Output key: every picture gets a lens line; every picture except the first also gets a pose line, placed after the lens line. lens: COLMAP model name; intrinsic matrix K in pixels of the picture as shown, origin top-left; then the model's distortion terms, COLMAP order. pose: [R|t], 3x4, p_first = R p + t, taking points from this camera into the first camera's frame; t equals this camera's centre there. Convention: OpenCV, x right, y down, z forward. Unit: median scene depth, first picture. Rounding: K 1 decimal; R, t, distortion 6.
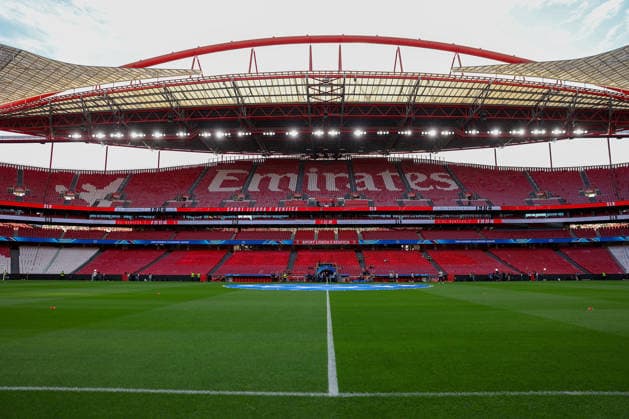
lens RADIAL K [[433.4, 0, 311.2], [0, 433.4, 218.6], [0, 0, 1]] dist [-0.044009, 0.004765]
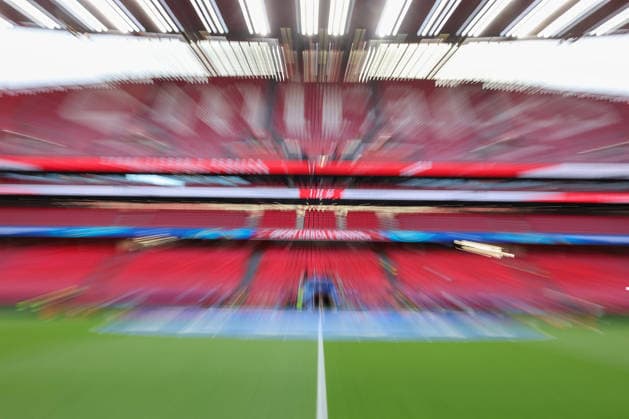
lens RADIAL K [[390.1, 0, 320.5], [0, 390.1, 221.4], [0, 0, 1]] dist [-0.026928, 0.000805]
pose [[0.998317, 0.016148, 0.055701, 0.009694], [-0.018902, 0.998606, 0.049285, 0.017505], [-0.054828, -0.050255, 0.997230, 0.552056]]
